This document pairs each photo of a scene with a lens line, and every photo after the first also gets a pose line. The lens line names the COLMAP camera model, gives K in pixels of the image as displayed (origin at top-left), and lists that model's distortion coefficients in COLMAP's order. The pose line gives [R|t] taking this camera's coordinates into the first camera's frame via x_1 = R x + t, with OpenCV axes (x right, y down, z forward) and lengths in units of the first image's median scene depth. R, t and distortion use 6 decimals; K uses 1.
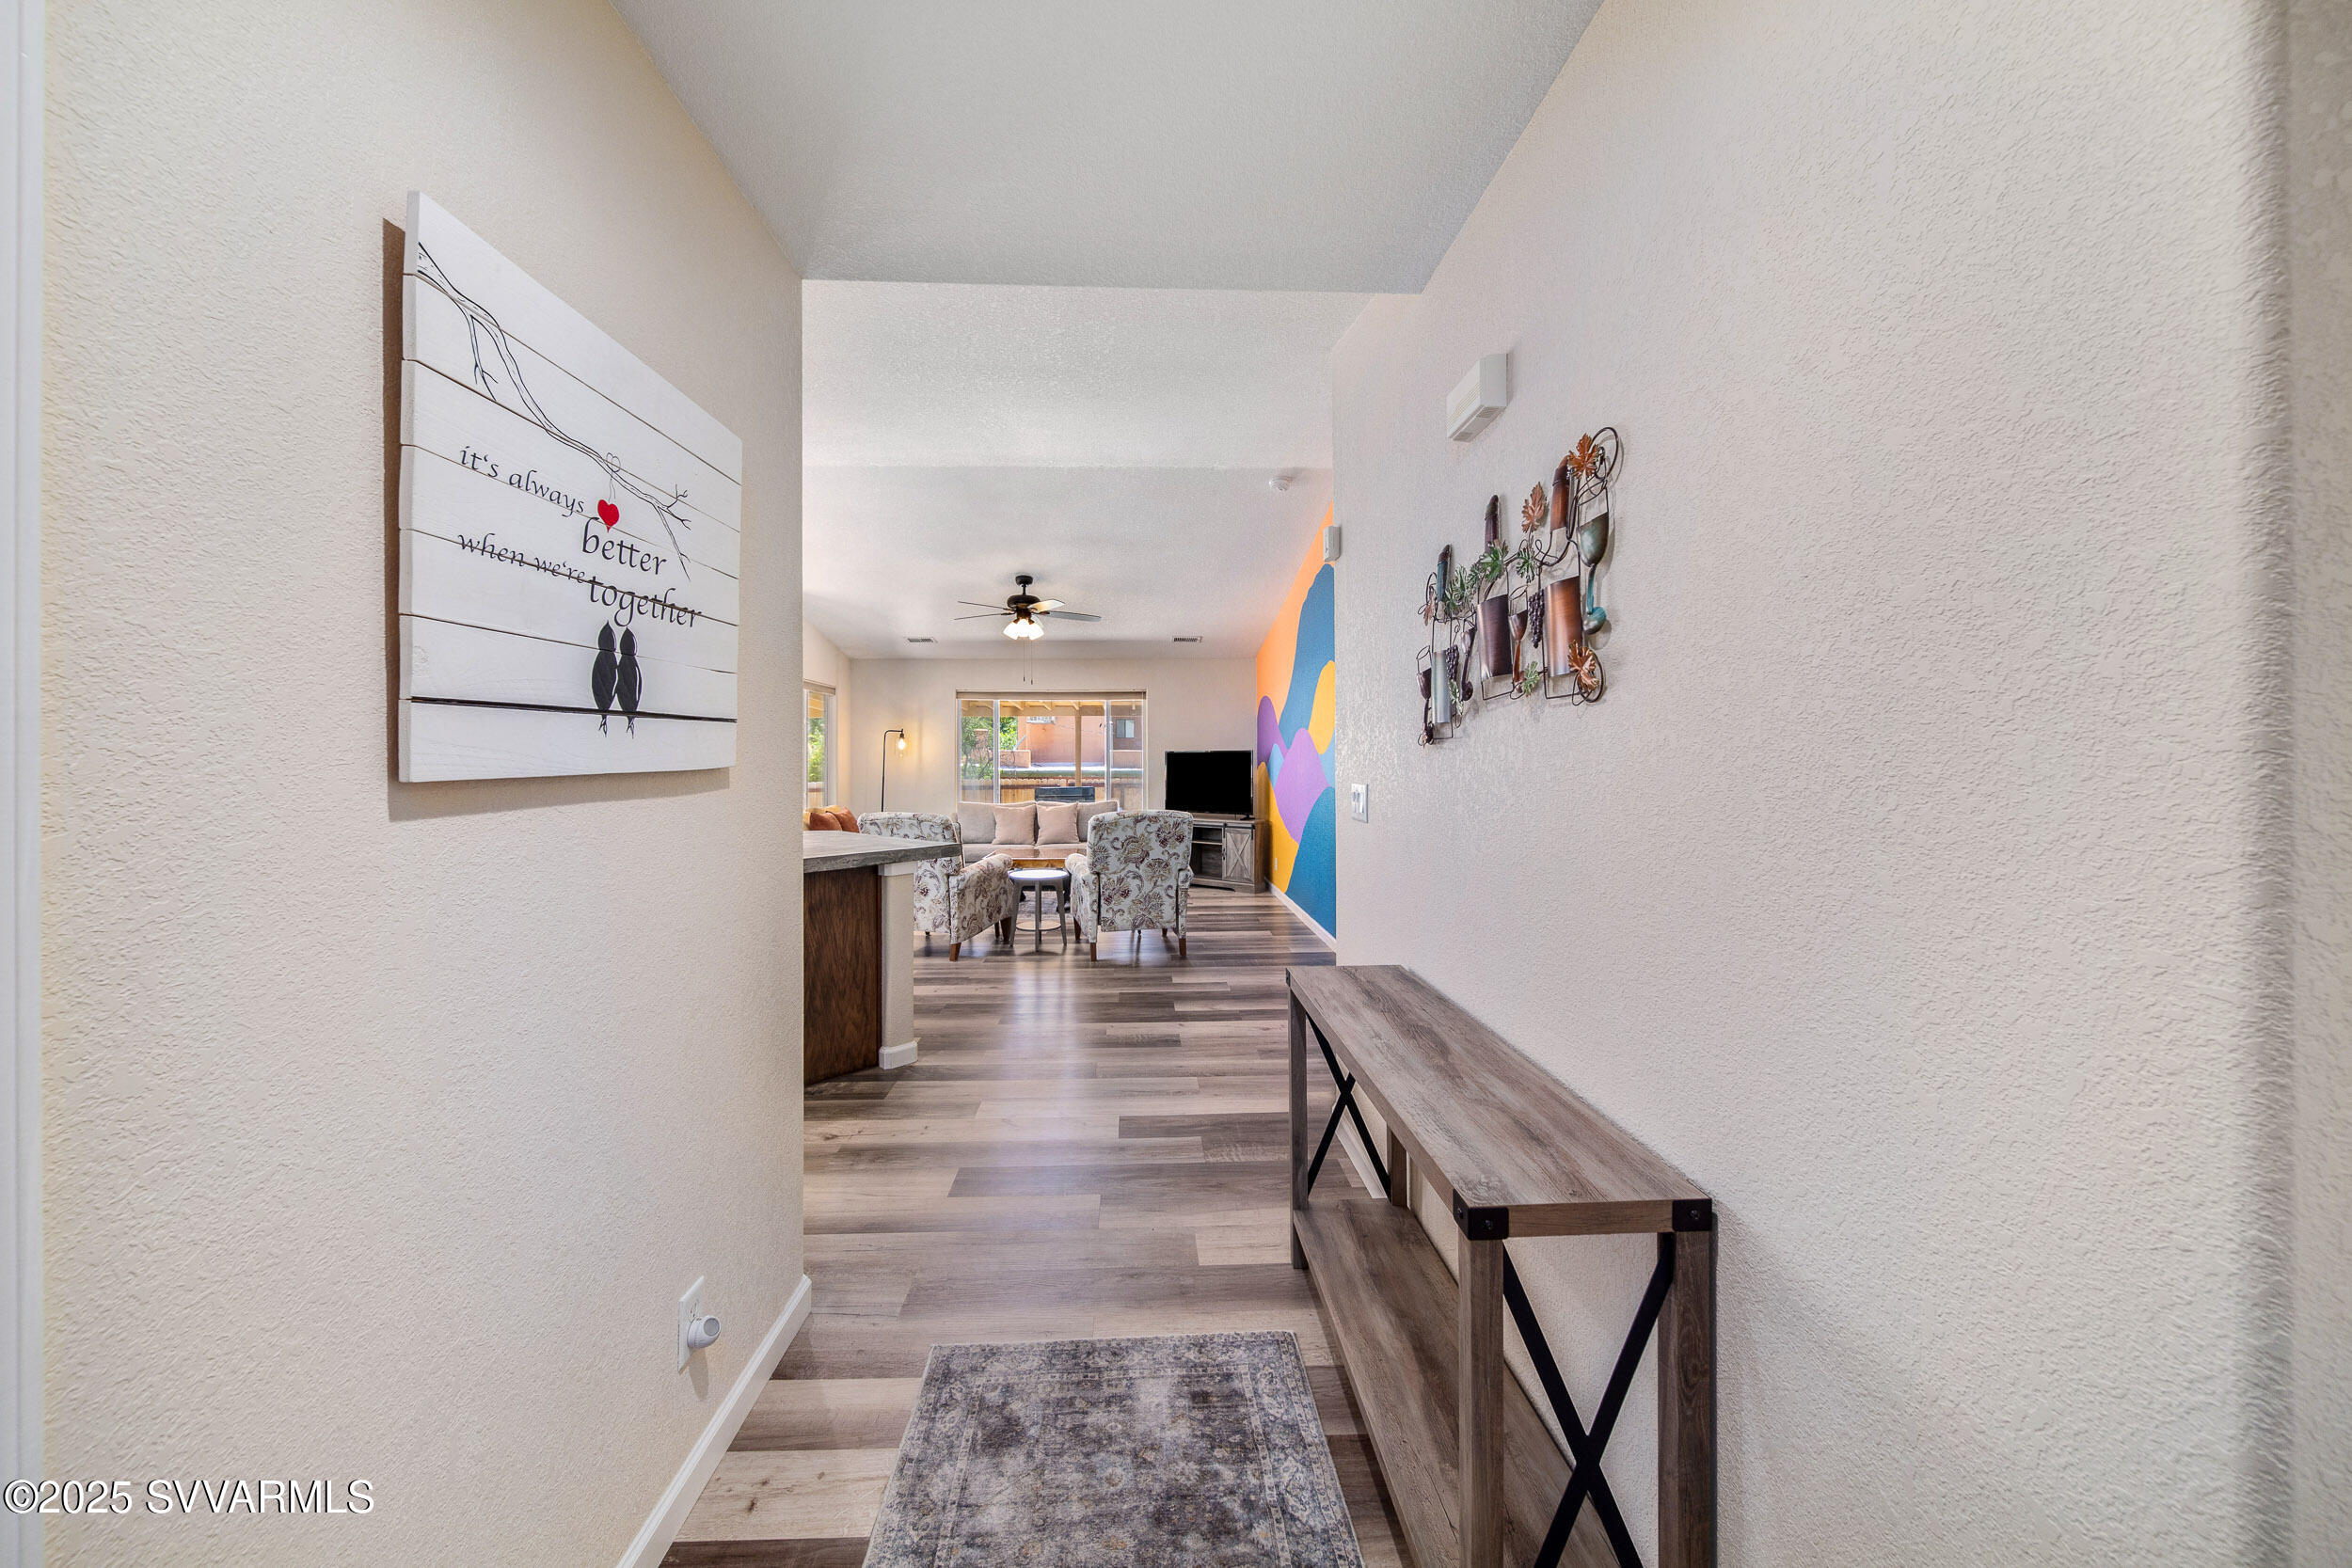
lens RADIAL K [[833.4, 0, 1170.2], [0, 833.4, 758.1], [0, 0, 1]] dist [-0.000697, -0.000047]
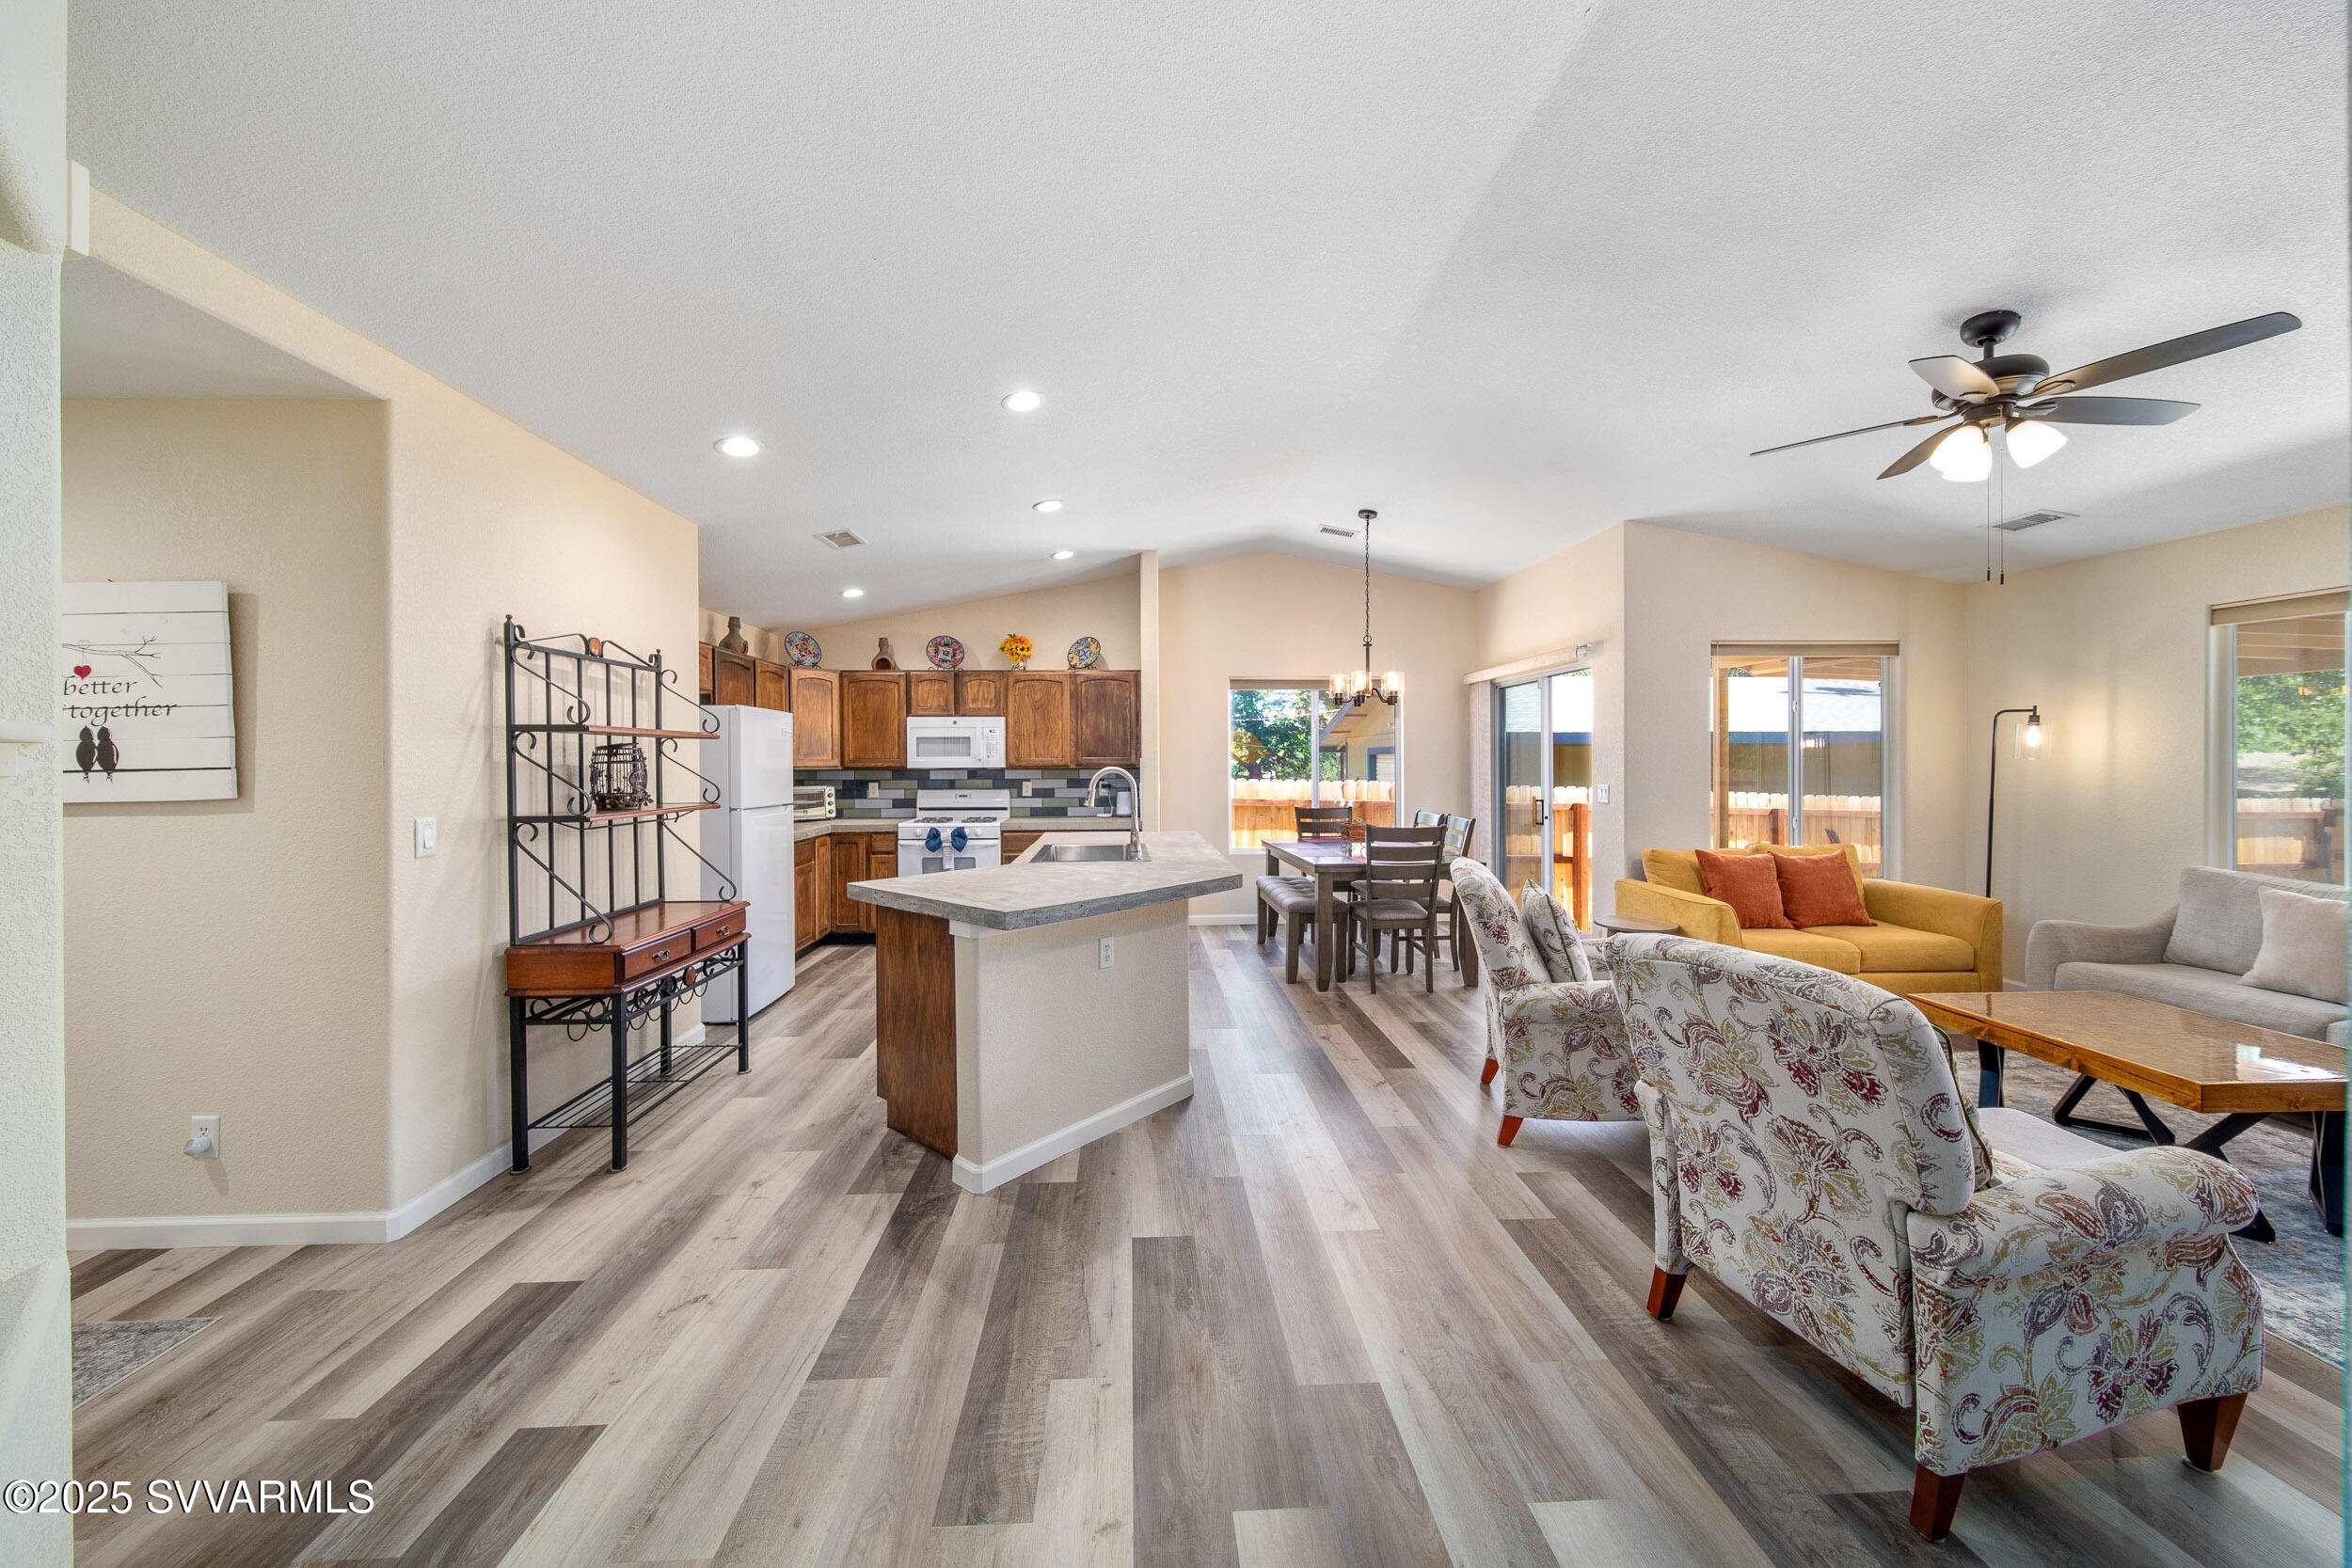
lens RADIAL K [[823.3, 0, 1172.9], [0, 823.3, 766.9], [0, 0, 1]] dist [-0.002485, -0.000229]
pose [[0.005294, 0.010462, -0.999931, 0.228128], [0.009384, 0.999901, 0.010512, -0.010867], [0.999942, -0.009439, 0.005195, 0.632568]]
